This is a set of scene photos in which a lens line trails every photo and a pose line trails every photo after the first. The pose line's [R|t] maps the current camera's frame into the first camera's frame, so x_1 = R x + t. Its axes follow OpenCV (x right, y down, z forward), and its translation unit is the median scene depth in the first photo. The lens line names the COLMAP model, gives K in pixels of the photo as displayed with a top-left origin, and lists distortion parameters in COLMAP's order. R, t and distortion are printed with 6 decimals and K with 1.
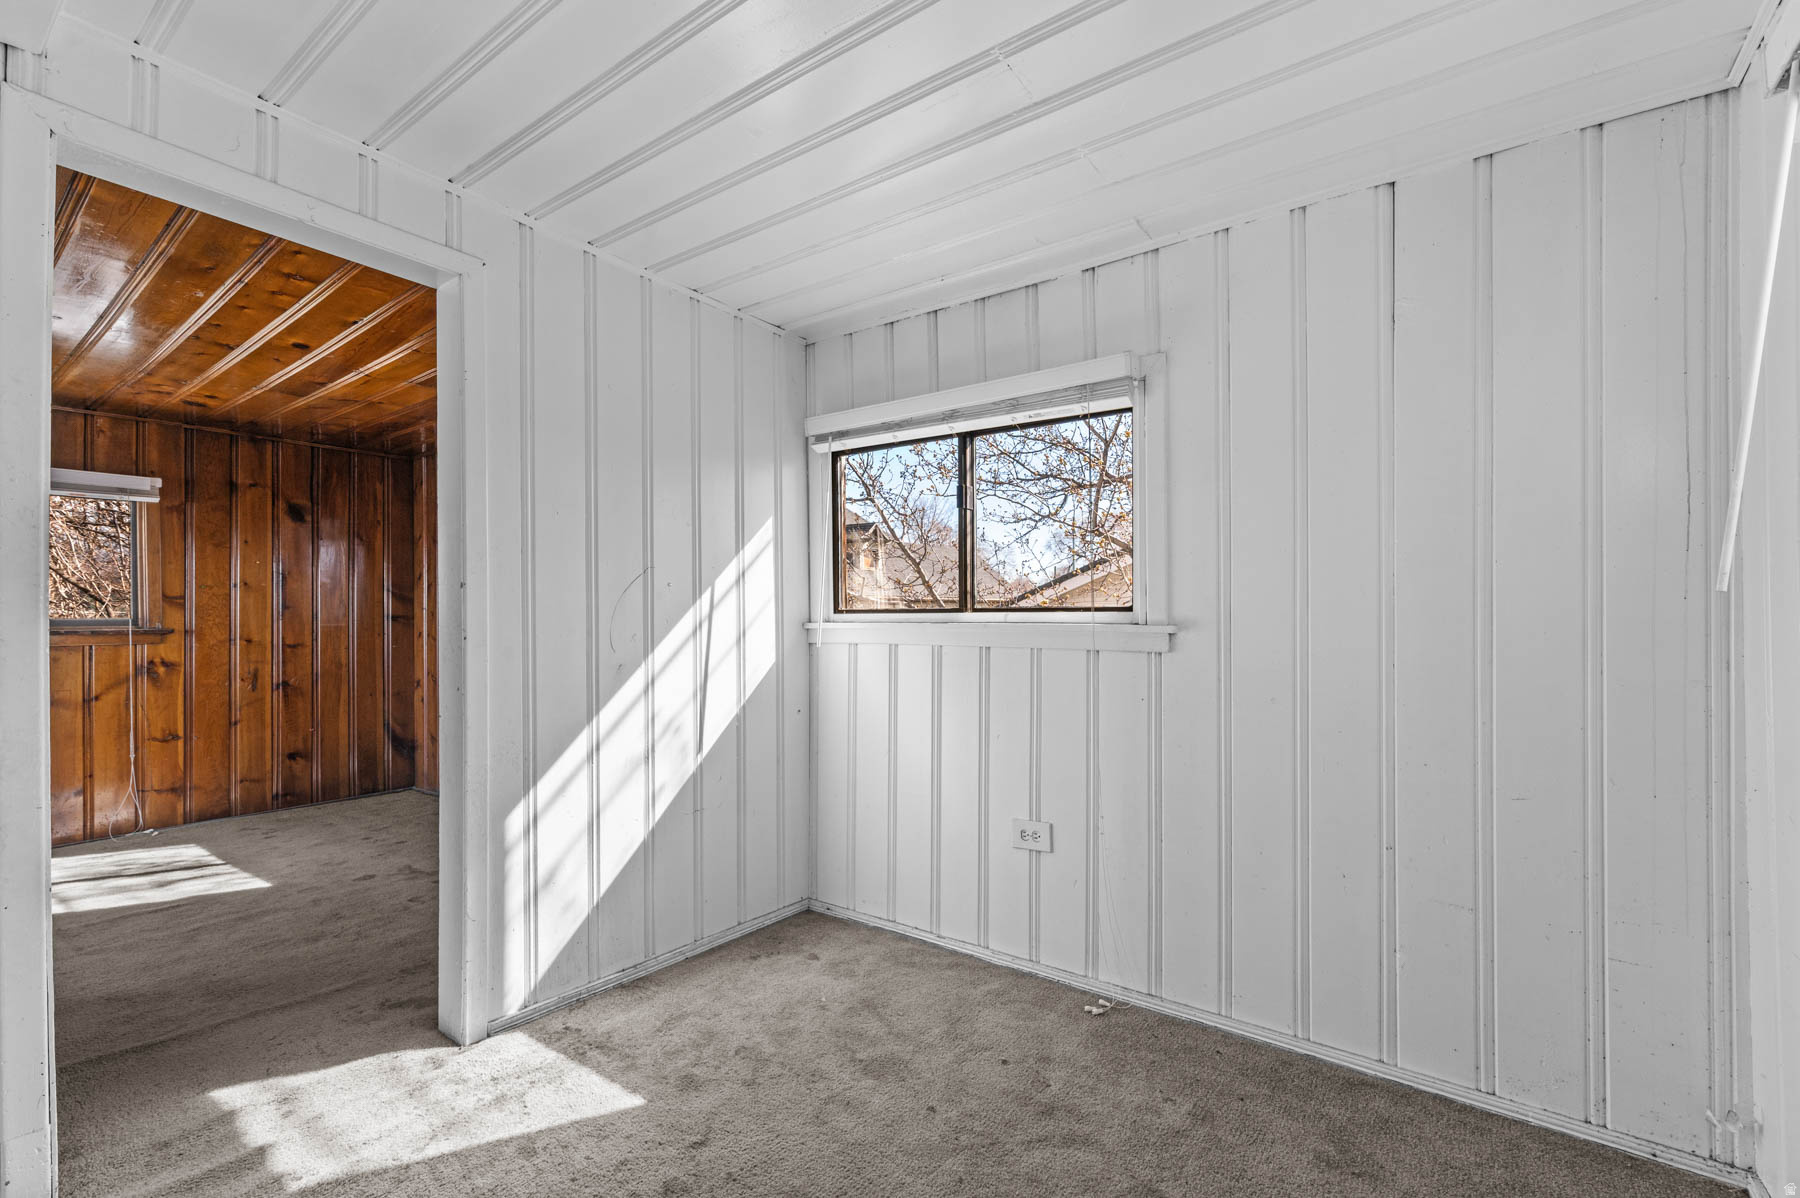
lens RADIAL K [[785.8, 0, 893.6], [0, 785.8, 615.6], [0, 0, 1]] dist [-0.001990, -0.000426]
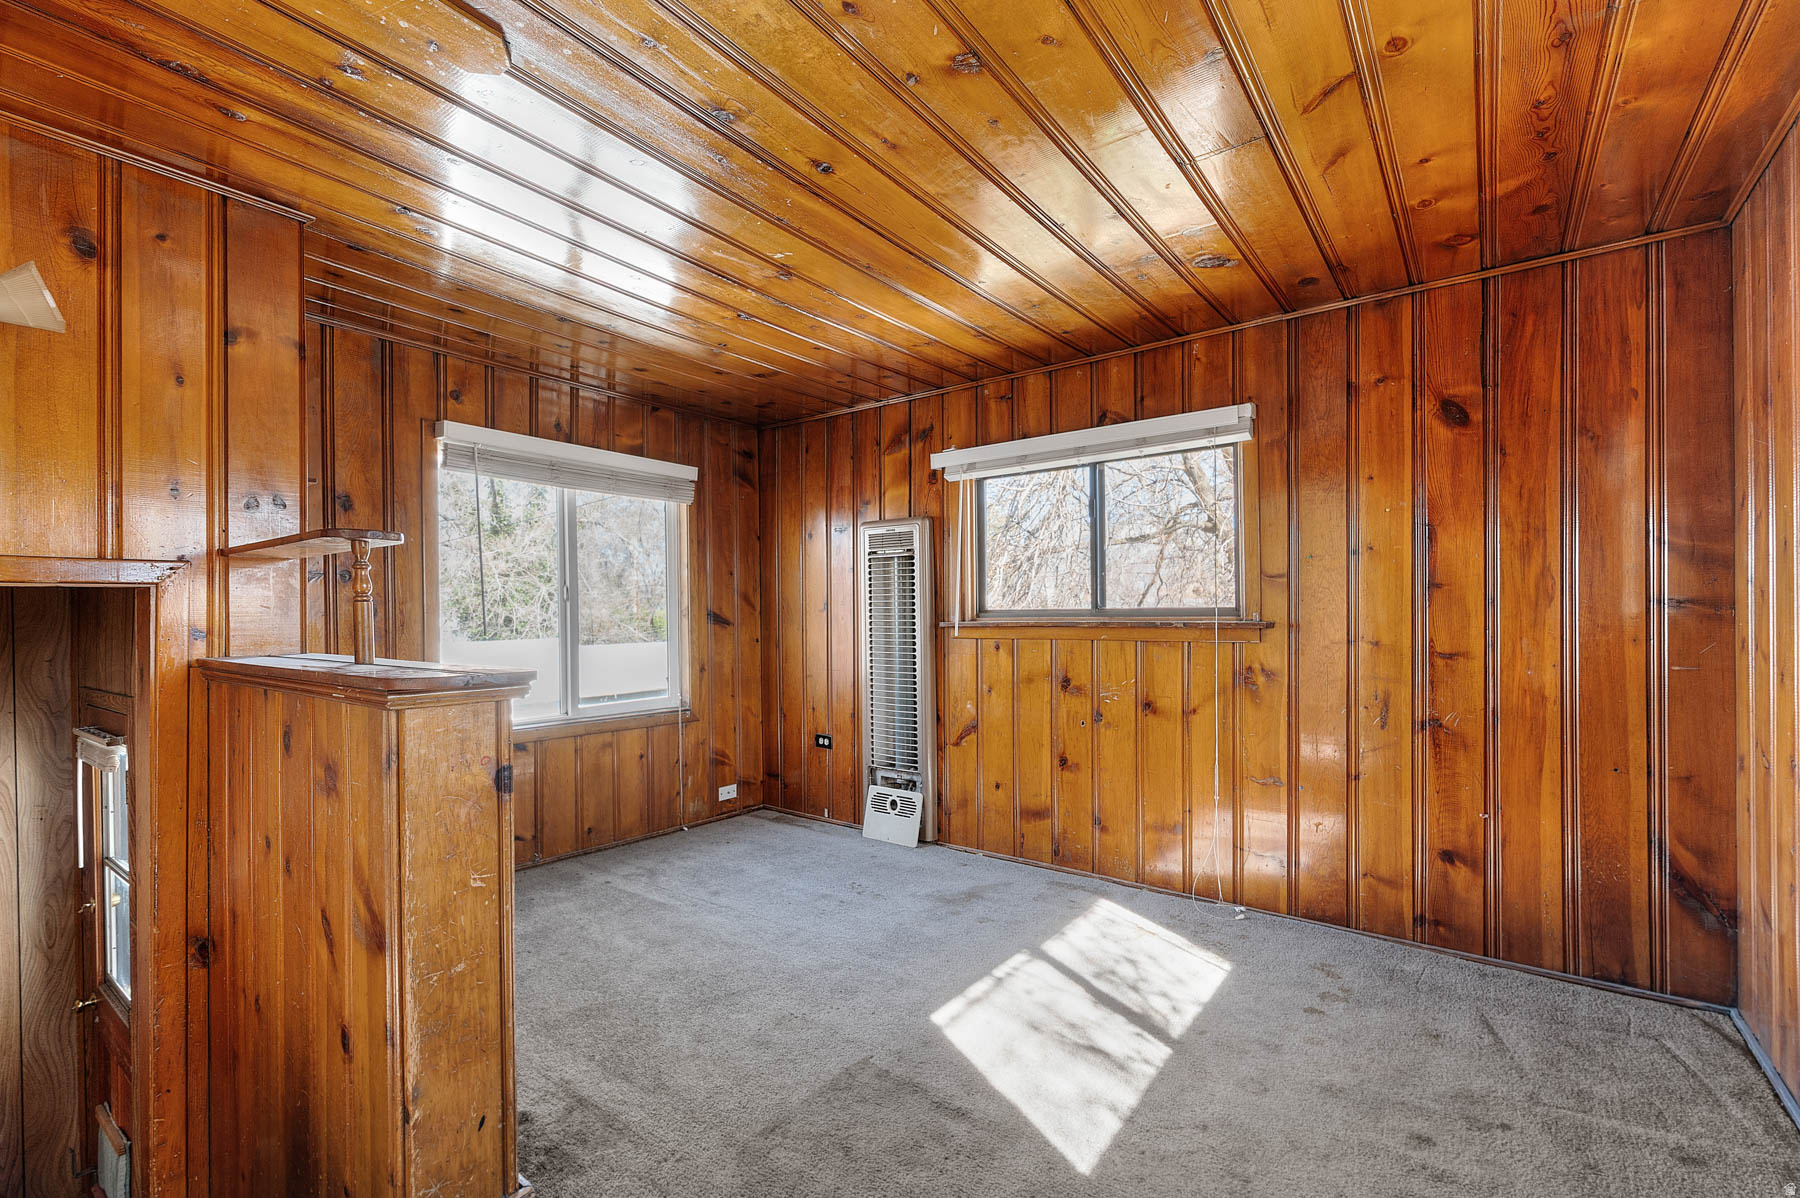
lens RADIAL K [[785.8, 0, 893.8], [0, 785.8, 604.6], [0, 0, 1]] dist [-0.001990, -0.000426]
pose [[0.000983, 0.004737, -0.999988, -0.221533], [0.014402, 0.999885, 0.004751, -0.005371], [0.999896, -0.014407, 0.000915, 0.623348]]
